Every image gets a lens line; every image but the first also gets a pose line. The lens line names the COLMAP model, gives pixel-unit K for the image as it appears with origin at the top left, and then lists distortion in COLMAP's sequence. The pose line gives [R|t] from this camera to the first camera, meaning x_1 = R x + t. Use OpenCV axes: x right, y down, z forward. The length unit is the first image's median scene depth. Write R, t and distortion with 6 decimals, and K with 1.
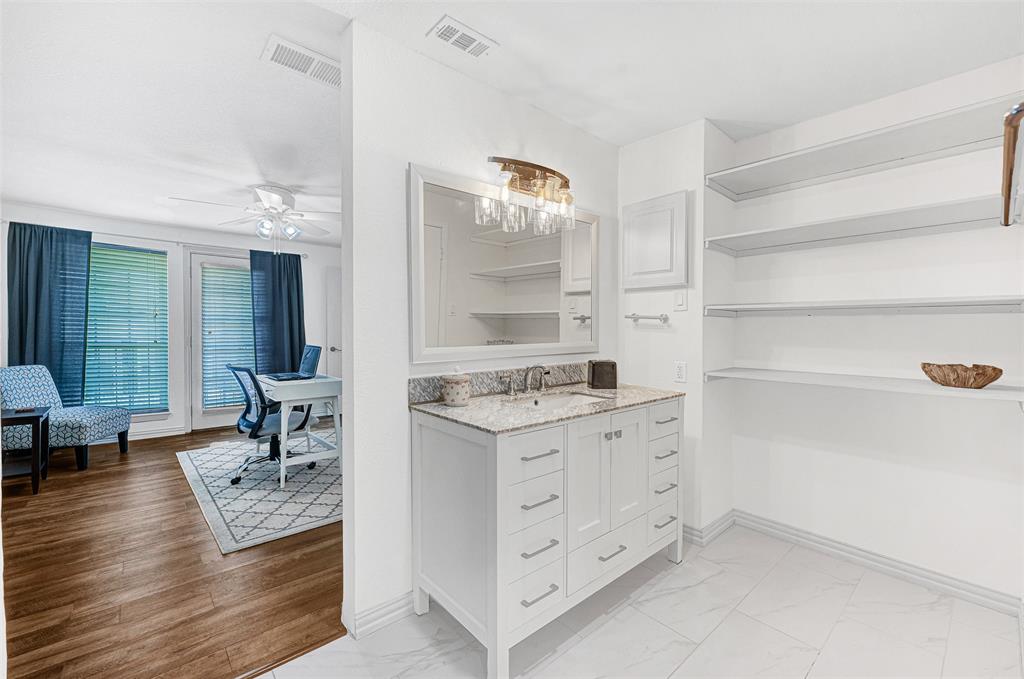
lens RADIAL K [[418.8, 0, 514.1], [0, 418.8, 331.5], [0, 0, 1]] dist [-0.001339, -0.000789]
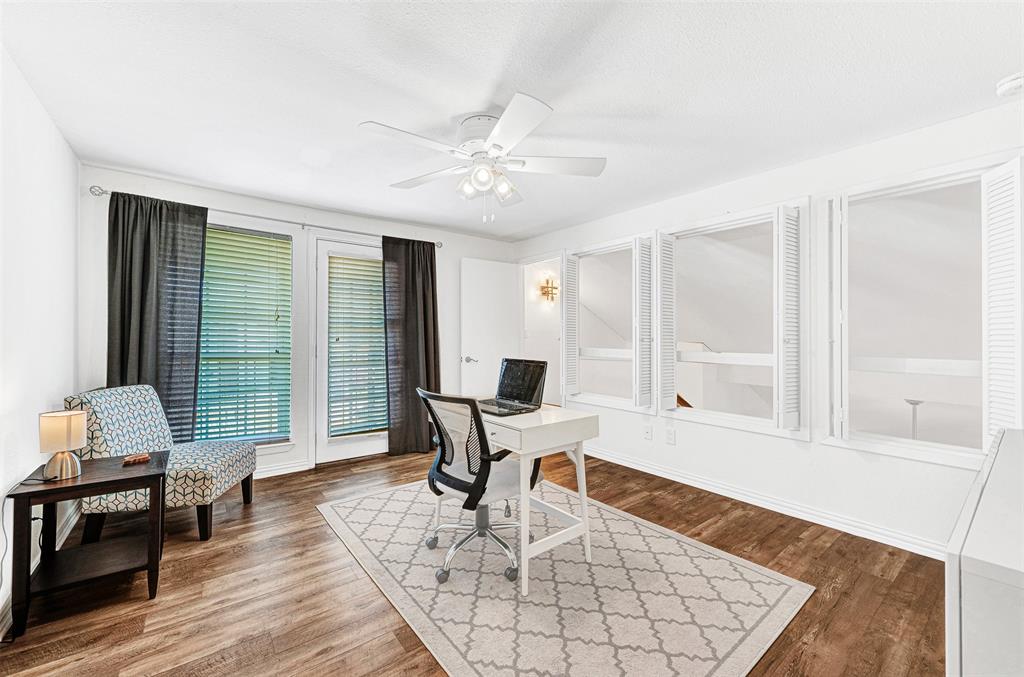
lens RADIAL K [[410.9, 0, 512.7], [0, 410.9, 329.0], [0, 0, 1]] dist [-0.000380, 0.000054]
pose [[0.996998, -0.003618, -0.077347, -0.408054], [0.002244, 0.999838, -0.017844, -0.003727], [0.077399, 0.017617, 0.996845, 0.306014]]
